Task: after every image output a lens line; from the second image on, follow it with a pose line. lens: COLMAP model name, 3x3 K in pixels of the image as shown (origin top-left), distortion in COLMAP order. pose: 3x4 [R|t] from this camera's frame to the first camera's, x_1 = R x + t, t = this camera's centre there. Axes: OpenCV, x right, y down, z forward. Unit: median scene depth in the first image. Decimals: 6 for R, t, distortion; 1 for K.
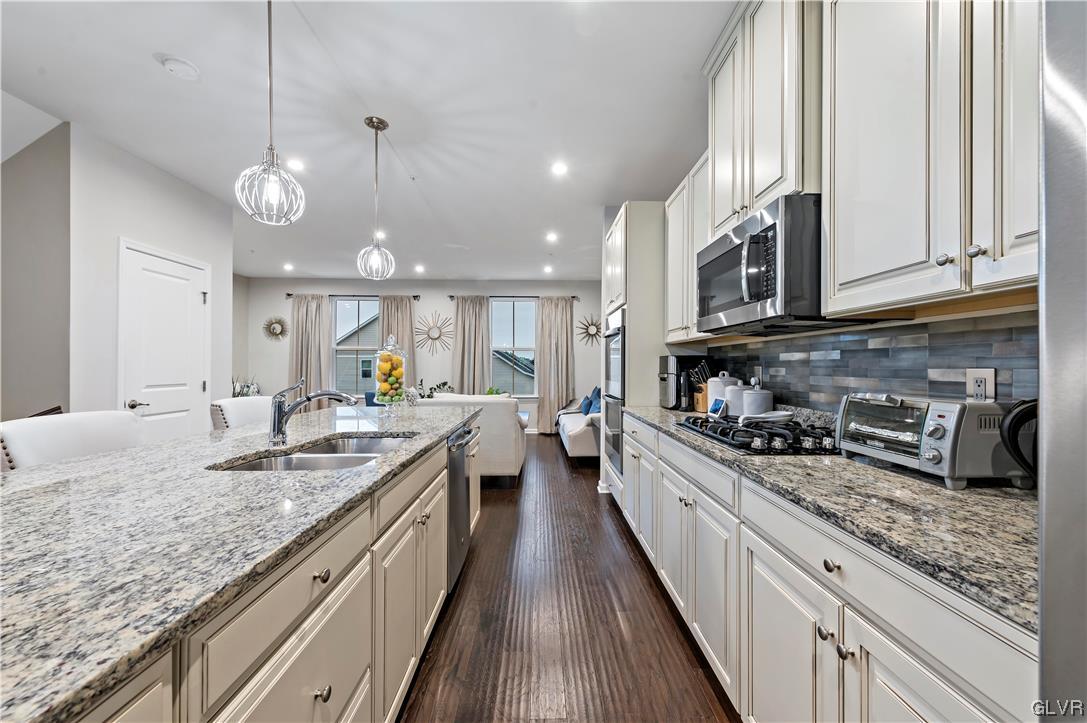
lens RADIAL K [[425.0, 0, 550.4], [0, 425.0, 369.2], [0, 0, 1]] dist [0.003785, 0.000271]
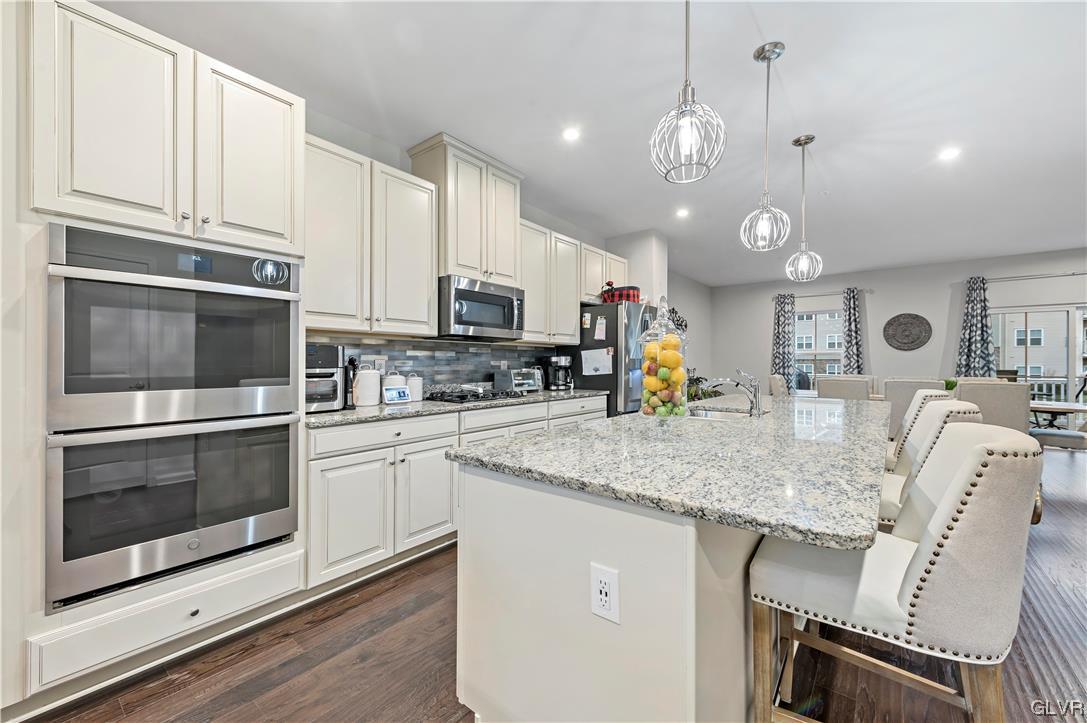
lens RADIAL K [[425.0, 0, 543.7], [0, 425.0, 362.4], [0, 0, 1]] dist [0.003785, 0.000271]
pose [[-0.754166, 0.000154, 0.656684, -0.805755], [0.004305, 0.999980, 0.004710, -0.002871], [-0.656670, 0.006379, -0.754151, 1.962165]]
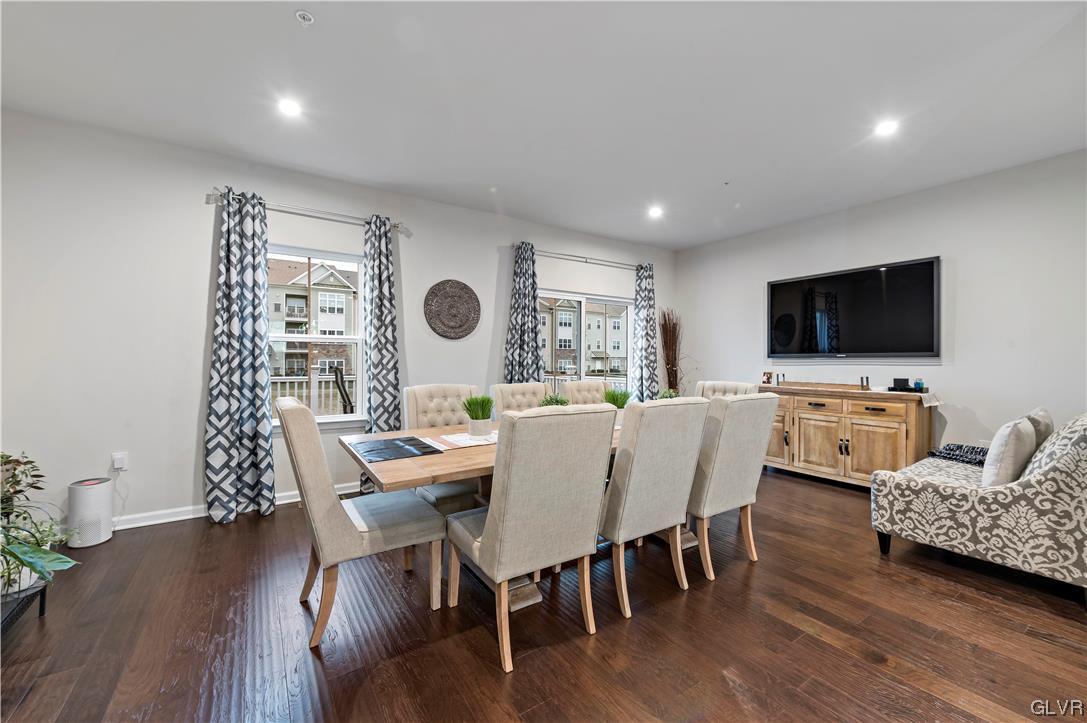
lens RADIAL K [[425.0, 0, 543.7], [0, 425.0, 358.0], [0, 0, 1]] dist [0.003785, 0.000271]
pose [[-0.843463, -0.002429, -0.537182, -0.556858], [-0.007746, 0.999941, 0.007640, -0.000272], [0.537131, 0.010605, -0.843432, 1.213680]]
